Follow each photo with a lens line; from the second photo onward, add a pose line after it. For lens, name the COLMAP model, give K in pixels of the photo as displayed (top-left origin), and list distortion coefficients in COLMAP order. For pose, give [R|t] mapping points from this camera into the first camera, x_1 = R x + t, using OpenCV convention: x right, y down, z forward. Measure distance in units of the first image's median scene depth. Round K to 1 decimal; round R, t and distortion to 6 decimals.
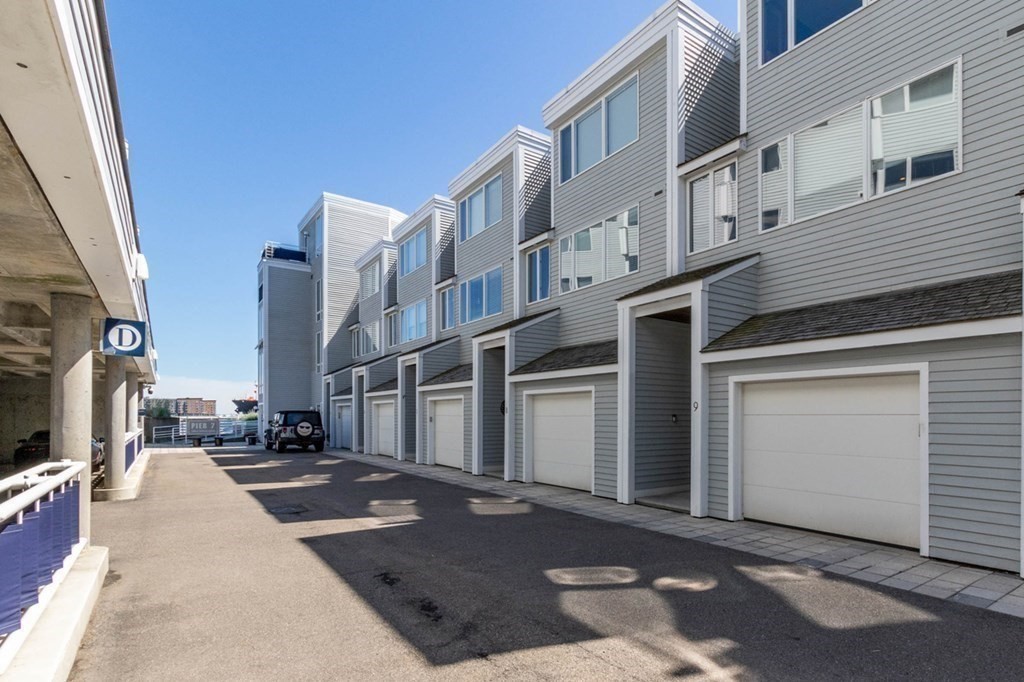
lens RADIAL K [[742.3, 0, 510.8], [0, 742.3, 455.3], [0, 0, 1]] dist [0.003503, 0.002518]
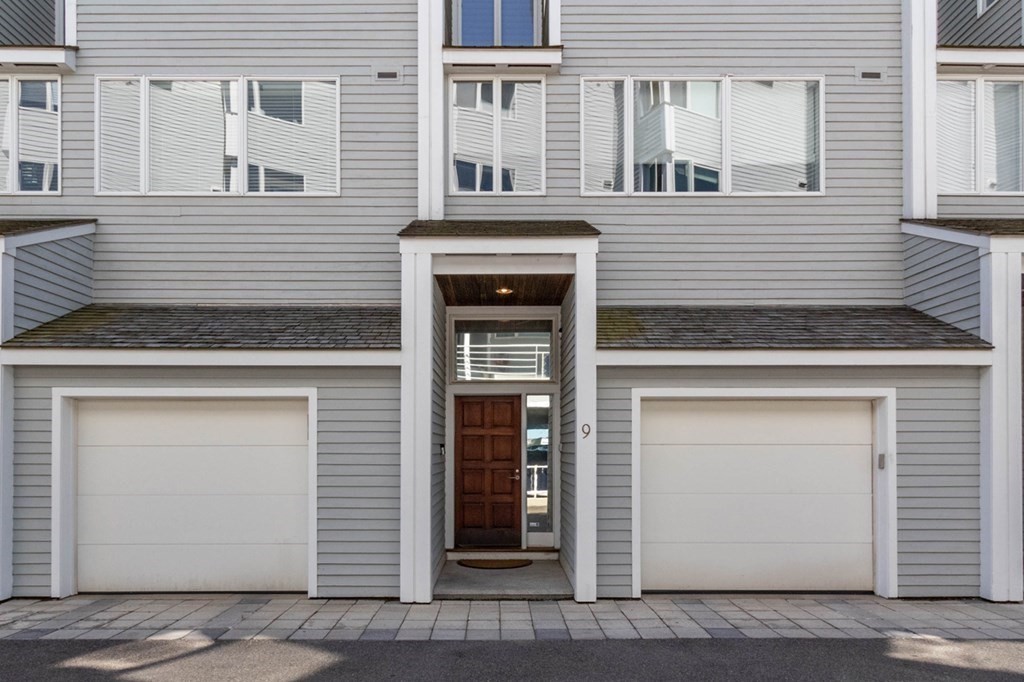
lens RADIAL K [[742.3, 0, 510.8], [0, 742.3, 455.3], [0, 0, 1]] dist [0.003503, 0.002518]
pose [[0.418374, -0.010587, 0.908213, -0.252397], [0.047005, 0.998844, -0.010010, -0.028761], [-0.907058, 0.046879, 0.418388, 0.548728]]
